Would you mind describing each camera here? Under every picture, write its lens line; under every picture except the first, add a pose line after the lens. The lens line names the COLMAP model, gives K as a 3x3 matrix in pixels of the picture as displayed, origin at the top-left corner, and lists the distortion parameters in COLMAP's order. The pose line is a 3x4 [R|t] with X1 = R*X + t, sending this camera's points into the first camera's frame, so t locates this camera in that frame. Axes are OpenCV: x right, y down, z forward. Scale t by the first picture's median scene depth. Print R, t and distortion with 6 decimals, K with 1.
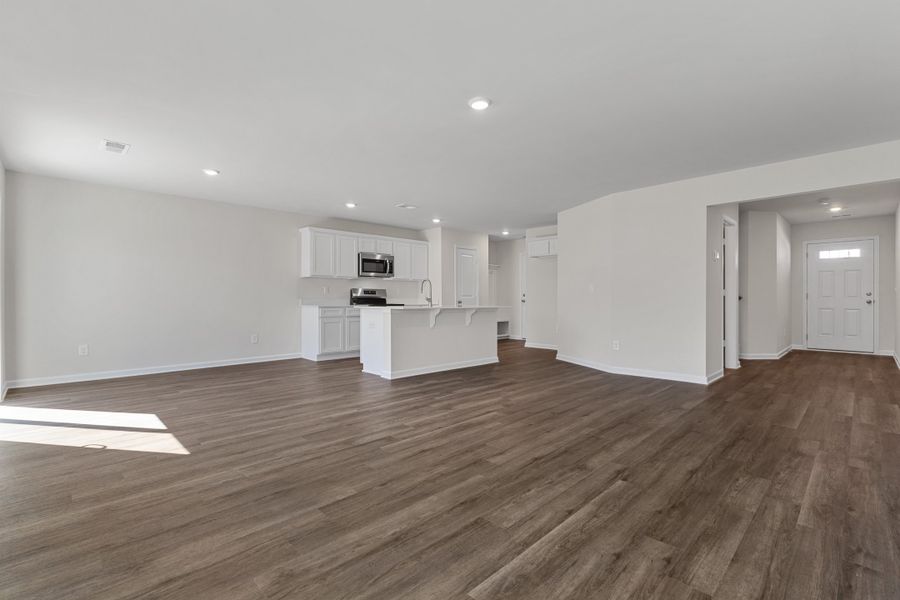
lens RADIAL K [[409.2, 0, 450.0], [0, 409.2, 300.0], [0, 0, 1]] dist [-0.003416, -0.000322]
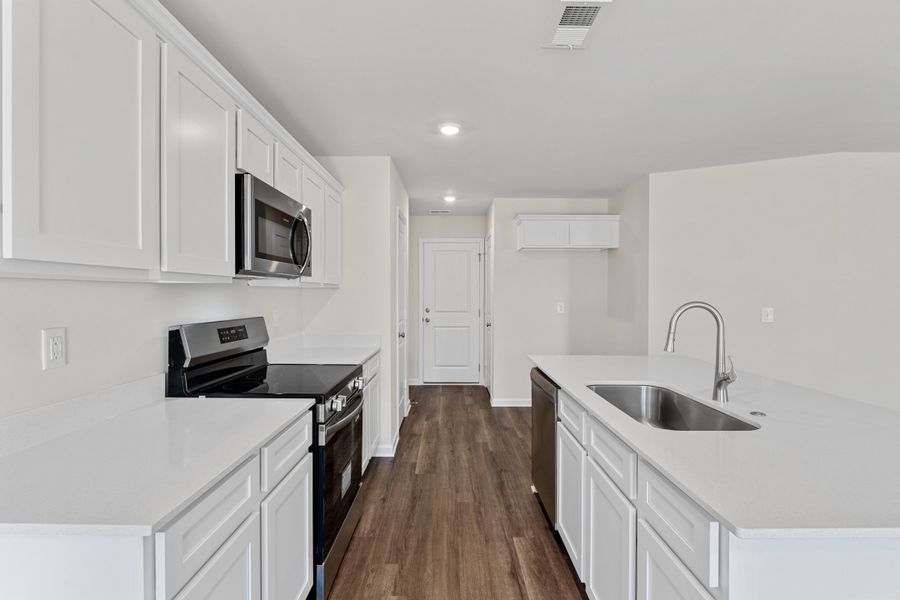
lens RADIAL K [[414.4, 0, 450.0], [0, 414.4, 300.0], [0, 0, 1]] dist [-0.002061, -0.000621]
pose [[0.701755, -0.009852, 0.712350, -0.326881], [0.002390, 0.999931, 0.011476, -0.049134], [-0.712414, -0.006351, 0.701730, 0.804211]]
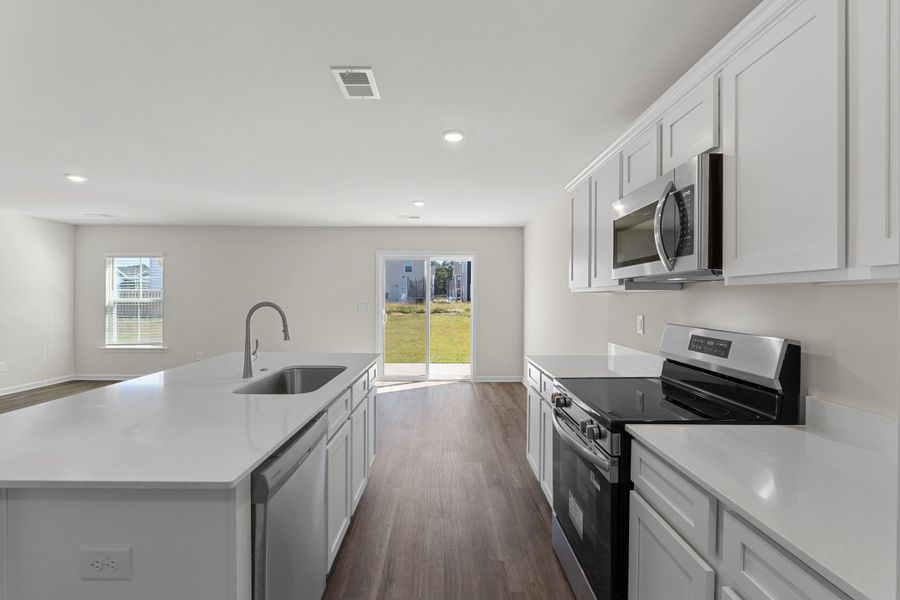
lens RADIAL K [[405.9, 0, 450.0], [0, 405.9, 300.0], [0, 0, 1]] dist [-0.014568, -0.000289]
pose [[-0.690650, -0.000392, -0.723189, 0.074963], [-0.008538, 0.999935, 0.007612, -0.050460], [0.723139, 0.011432, -0.690608, 1.188933]]
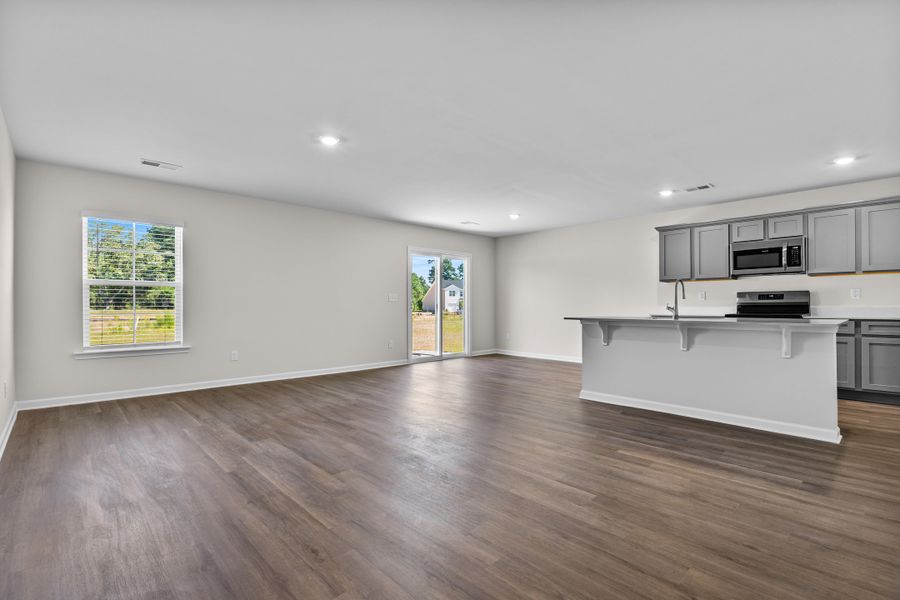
lens RADIAL K [[414.4, 0, 450.0], [0, 414.4, 300.0], [0, 0, 1]] dist [-0.002061, -0.000621]
pose [[-0.021544, -0.011279, -0.999704, 0.568918], [-0.001460, 0.999936, -0.011250, -0.005721], [0.999767, 0.001218, -0.021559, 0.545966]]
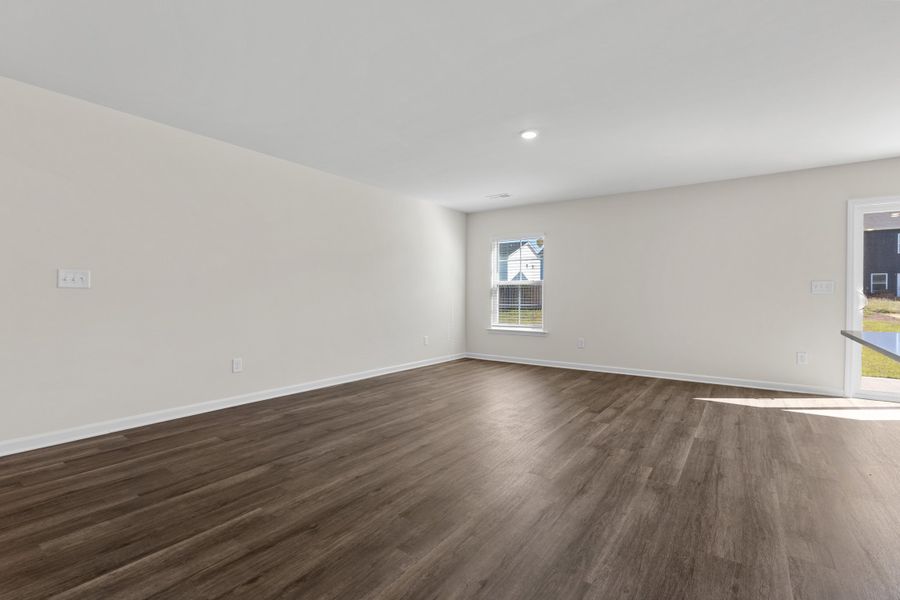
lens RADIAL K [[414.4, 0, 450.0], [0, 414.4, 300.0], [0, 0, 1]] dist [-0.002061, -0.000621]
pose [[-0.986108, -0.002343, -0.166087, 0.214511], [-0.004788, 0.999886, 0.014322, -0.009039], [0.166034, 0.014918, -0.986007, 0.931822]]
